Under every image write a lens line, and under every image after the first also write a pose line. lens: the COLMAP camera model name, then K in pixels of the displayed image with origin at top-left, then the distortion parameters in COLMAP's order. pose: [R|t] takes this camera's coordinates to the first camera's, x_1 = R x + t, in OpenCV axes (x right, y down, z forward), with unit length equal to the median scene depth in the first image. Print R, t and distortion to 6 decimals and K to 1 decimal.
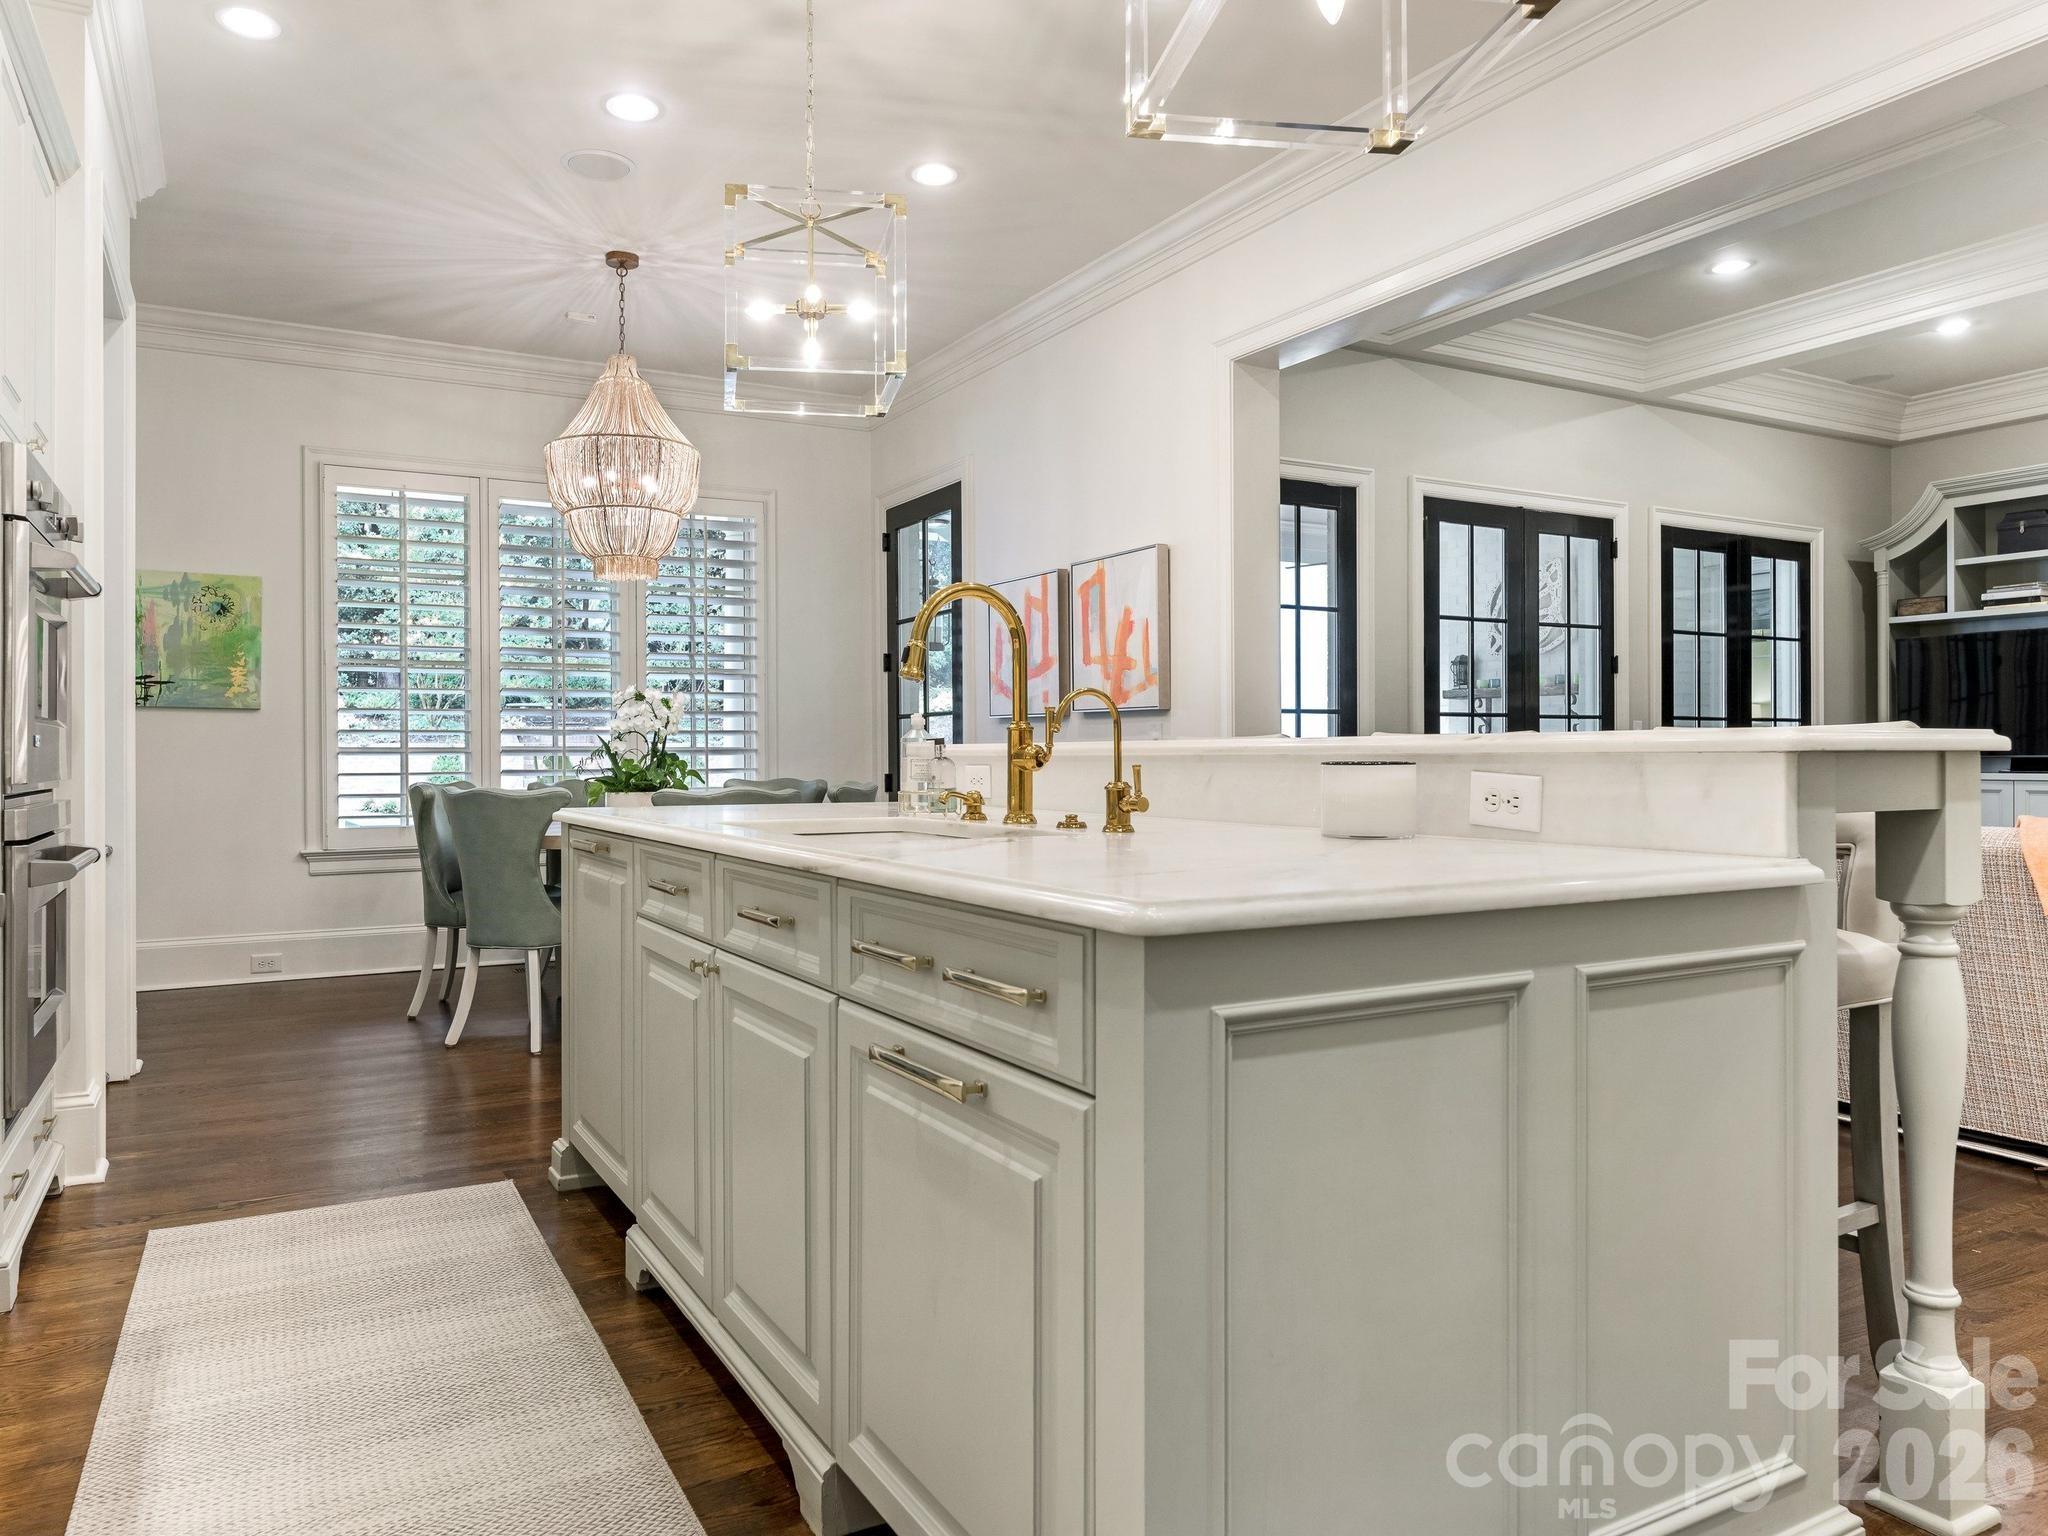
lens RADIAL K [[1343.8, 0, 964.6], [0, 1343.8, 756.1], [0, 0, 1]] dist [0.004087, -0.002945]
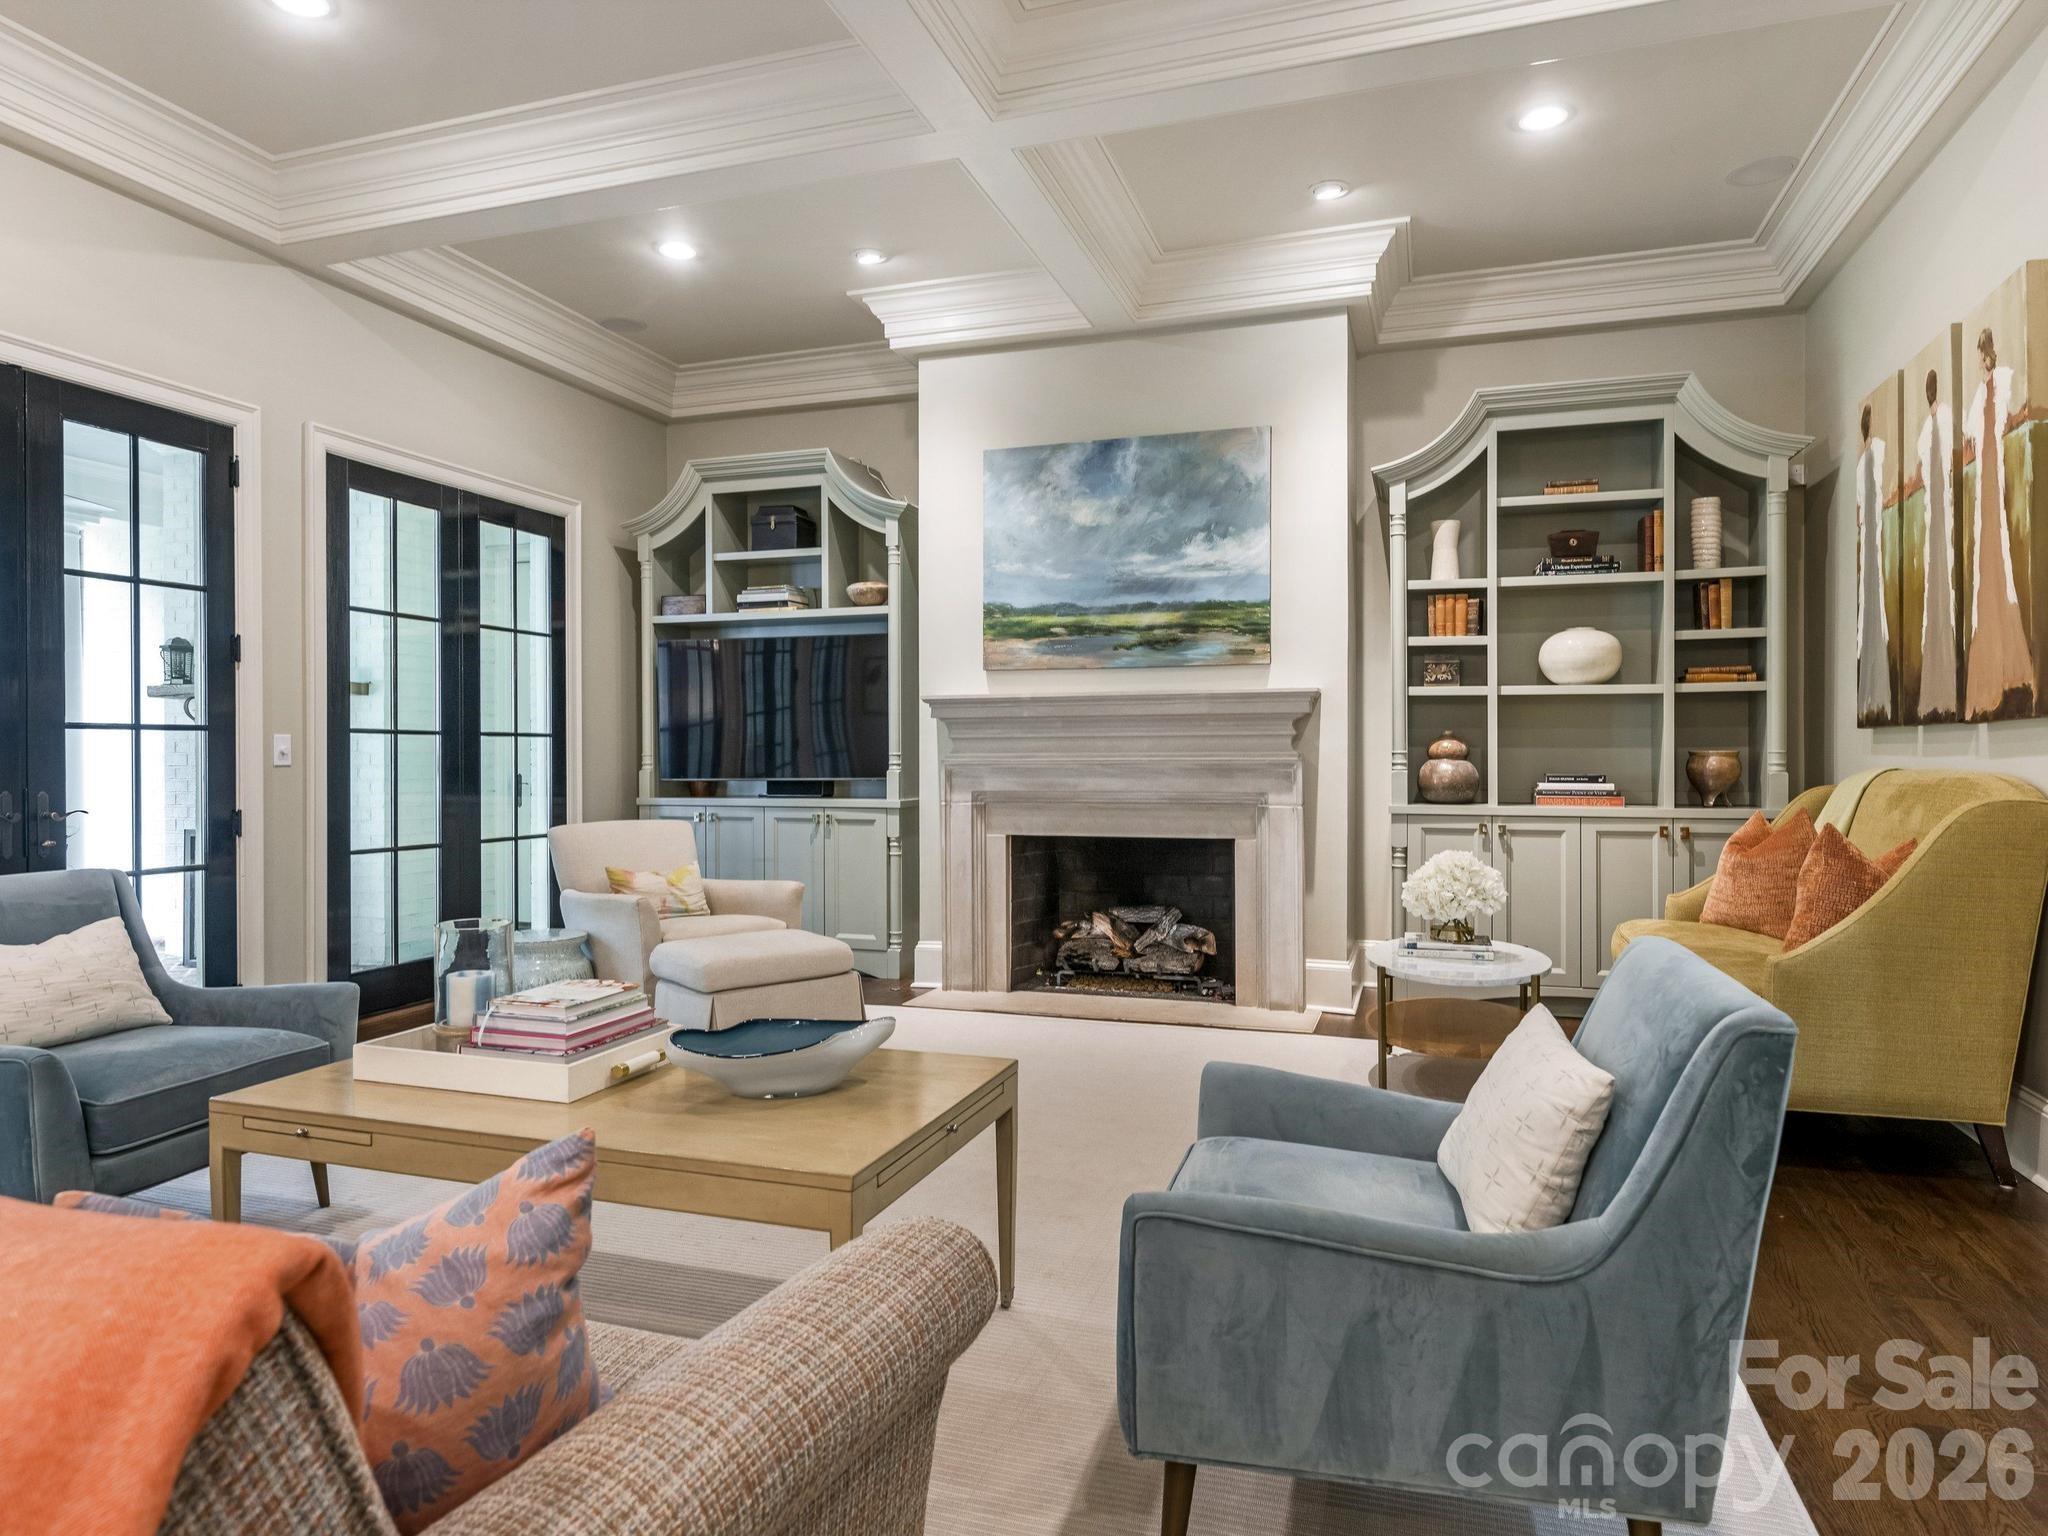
lens RADIAL K [[1260.6, 0, 993.4], [0, 1260.6, 757.7], [0, 0, 1]] dist [-0.001673, -0.000624]
pose [[0.735601, -0.000276, 0.677415, 0.363085], [0.001252, 0.999999, -0.000952, -0.014481], [-0.677413, 0.001548, 0.735601, 0.317046]]
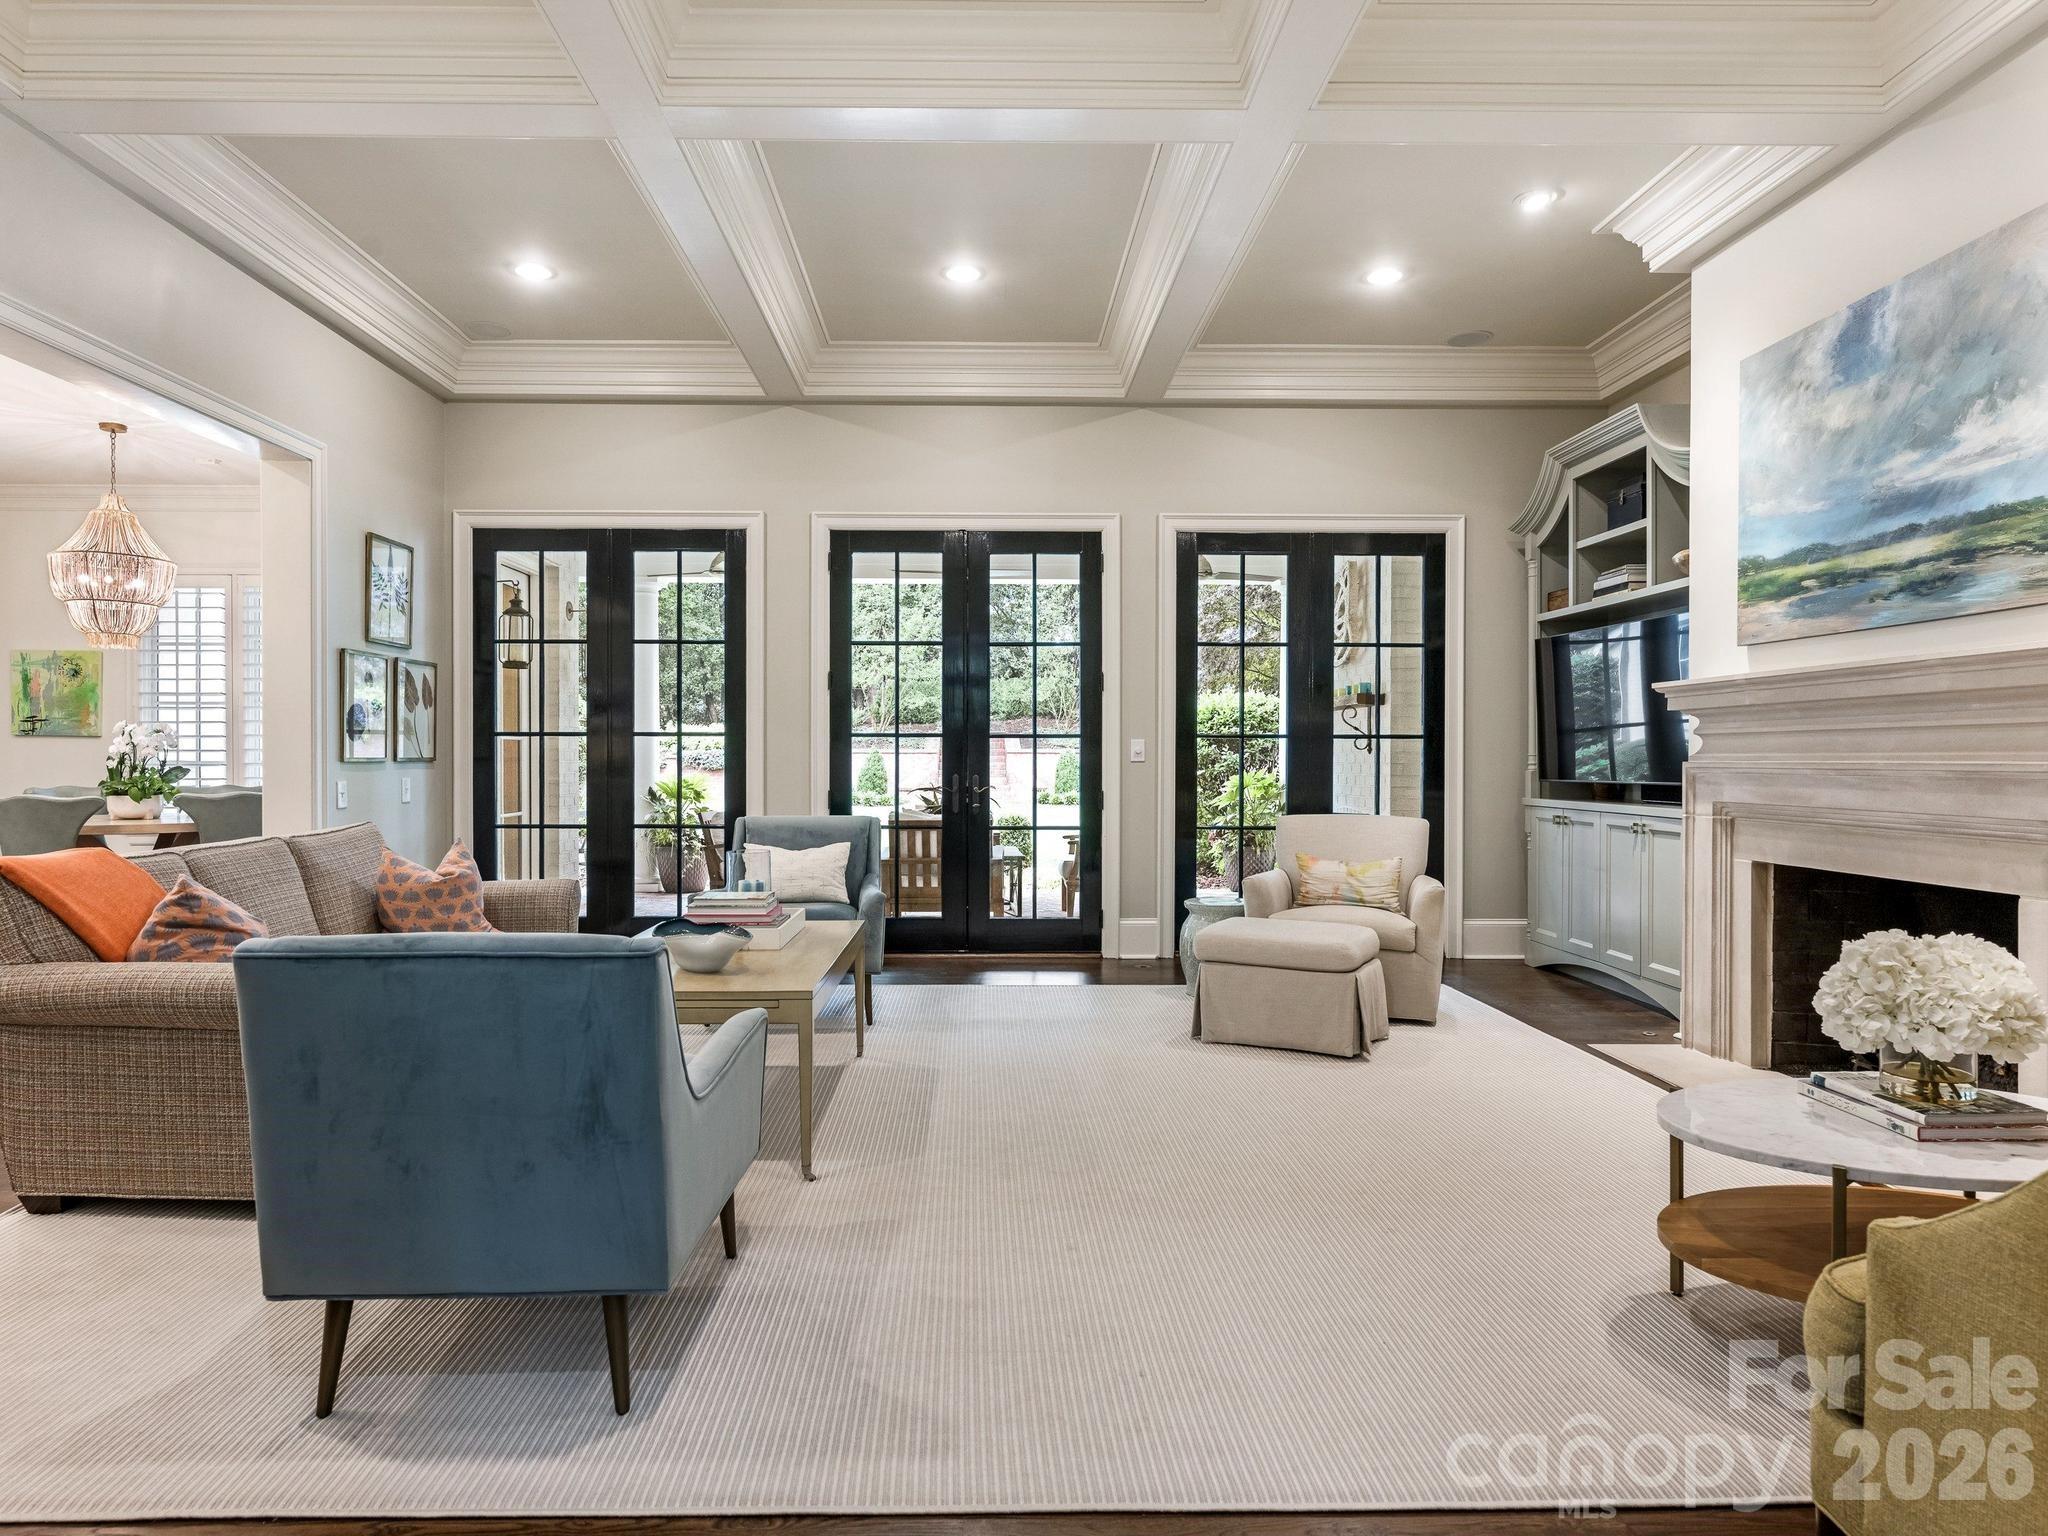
lens RADIAL K [[1194.5, 0, 1017.5], [0, 1194.5, 764.7], [0, 0, 1]] dist [-0.000870, -0.000019]
pose [[0.889886, 0.007812, -0.456116, 0.881749], [-0.005035, 0.999961, 0.007304, -0.015109], [0.456155, -0.004203, 0.889890, 0.221246]]
